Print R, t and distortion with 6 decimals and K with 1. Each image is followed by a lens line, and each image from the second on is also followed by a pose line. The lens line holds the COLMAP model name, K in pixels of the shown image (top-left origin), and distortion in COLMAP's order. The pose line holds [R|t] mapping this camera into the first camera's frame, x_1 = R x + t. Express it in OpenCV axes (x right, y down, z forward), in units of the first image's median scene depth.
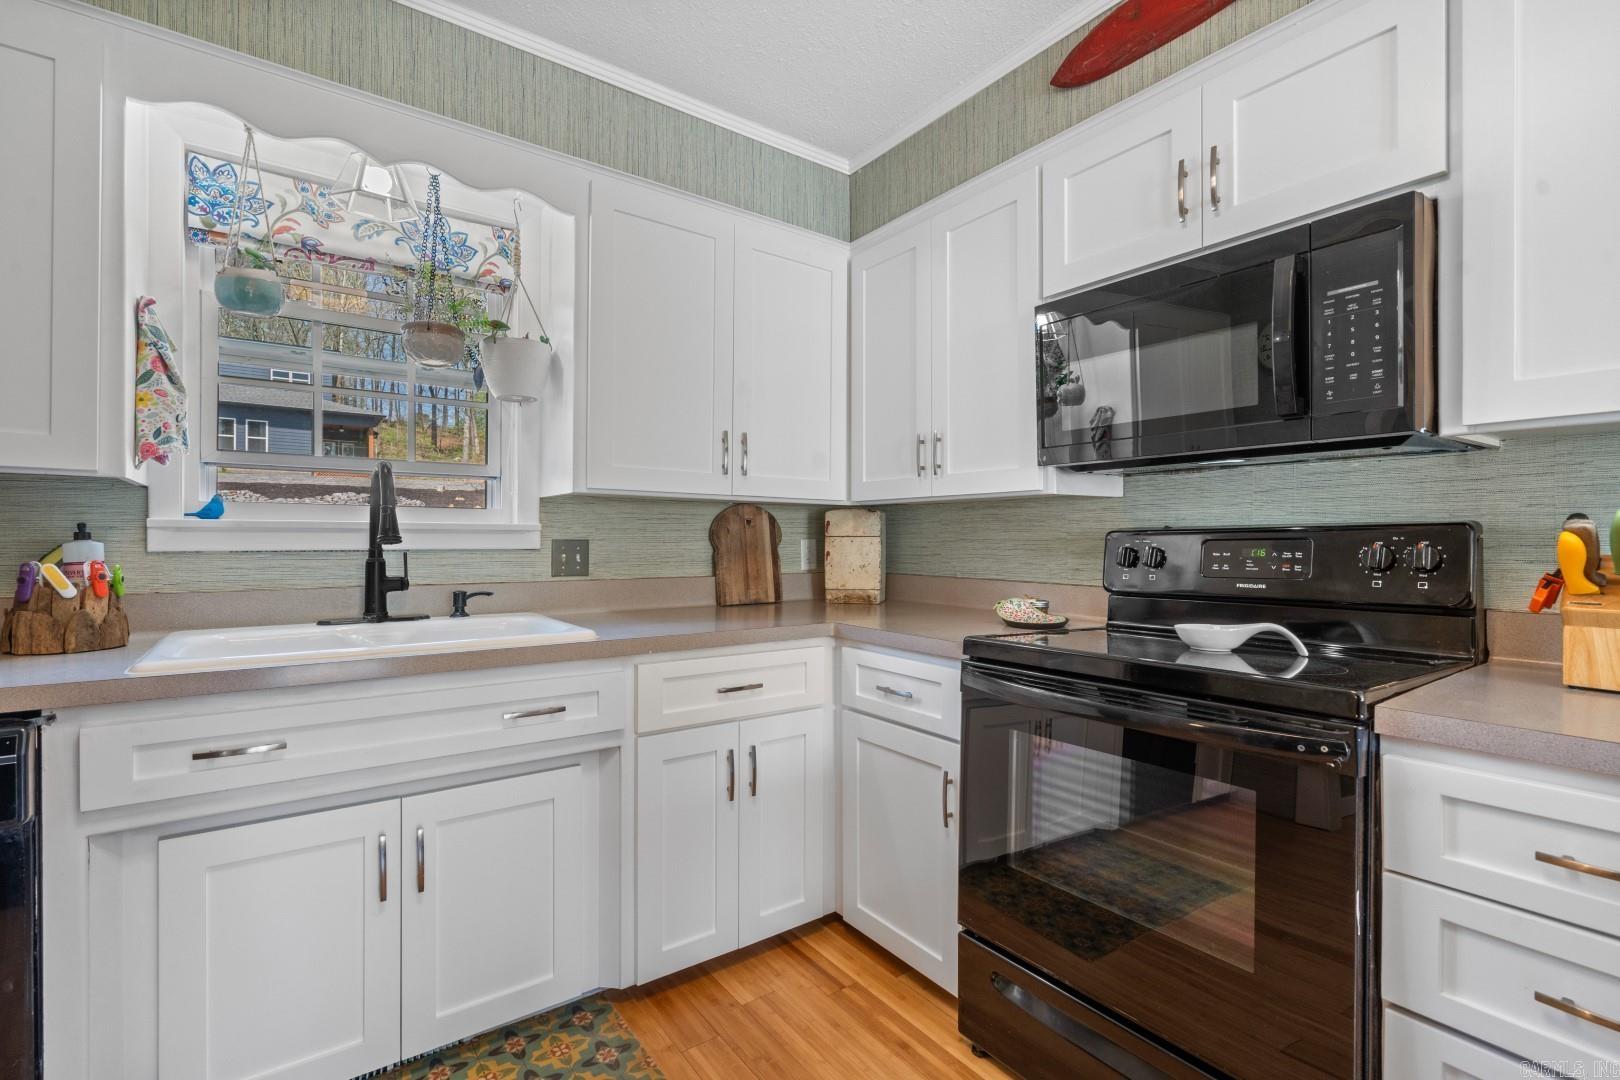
lens RADIAL K [[736.1, 0, 811.9], [0, 736.1, 532.8], [0, 0, 1]] dist [-0.001283, 0.000178]
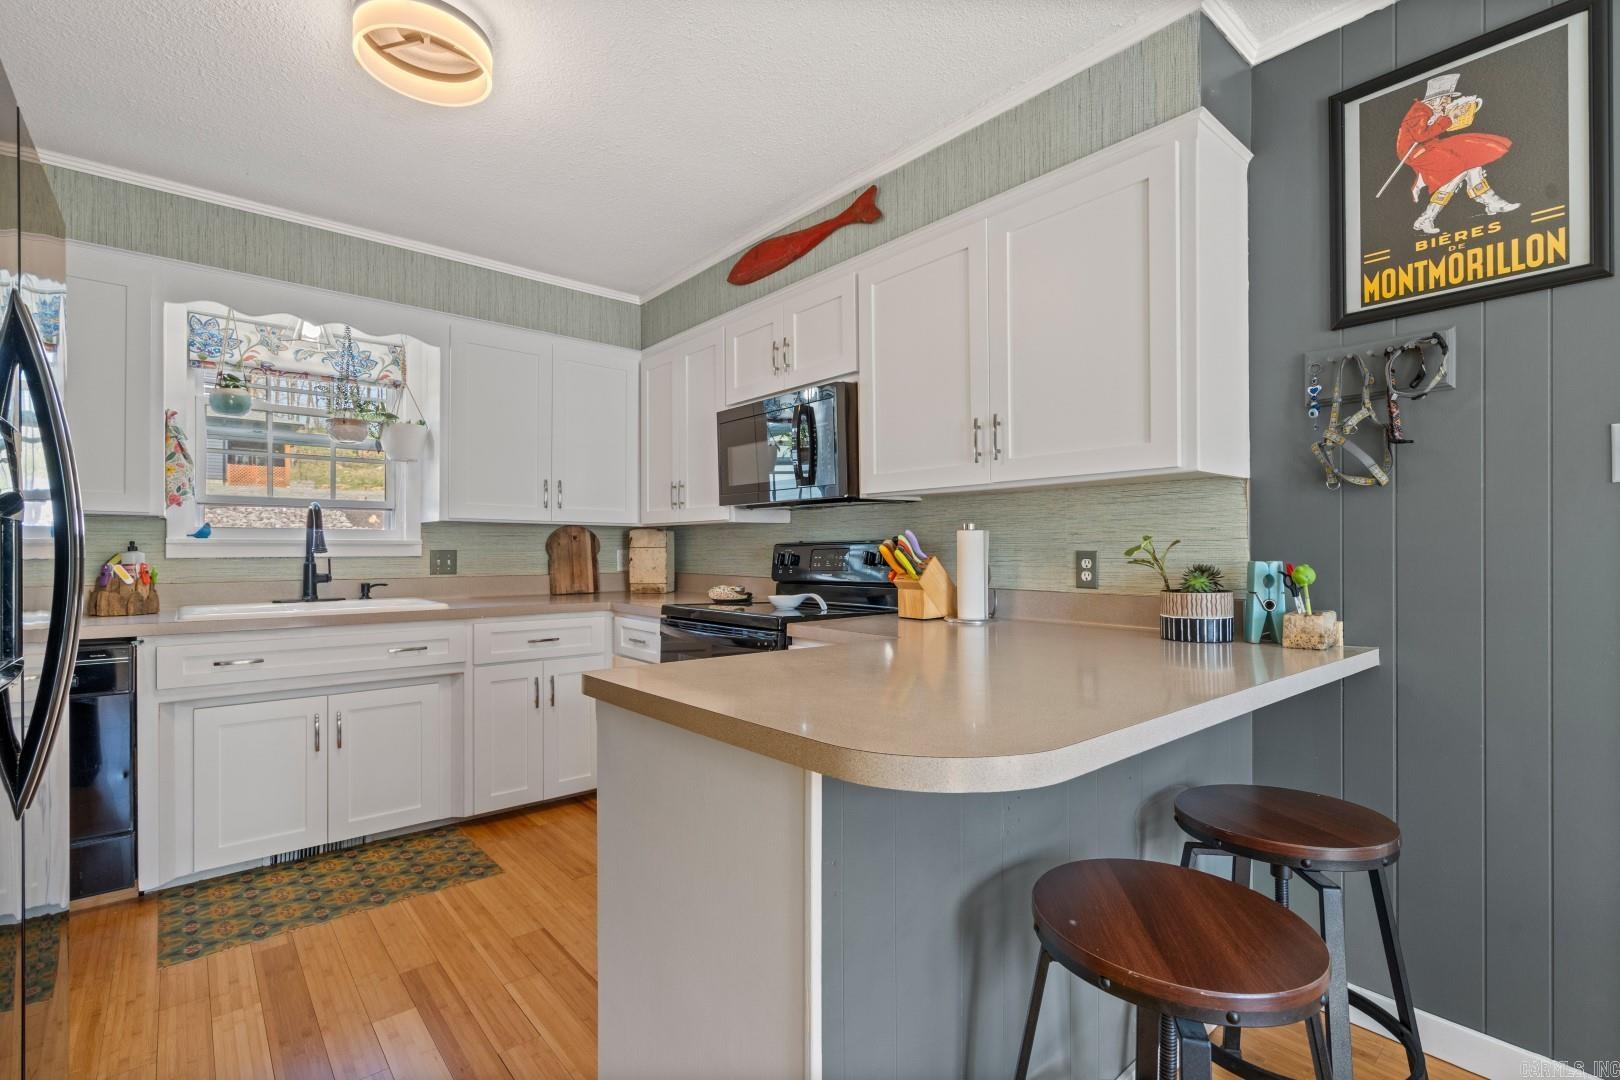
lens RADIAL K [[736.0, 0, 812.1], [0, 736.0, 542.5], [0, 0, 1]] dist [0.000028, 0.000107]
pose [[0.996846, -0.002358, 0.079328, 0.365371], [0.002414, 0.999997, -0.000612, -0.004374], [-0.079326, 0.000802, 0.996848, -0.675700]]
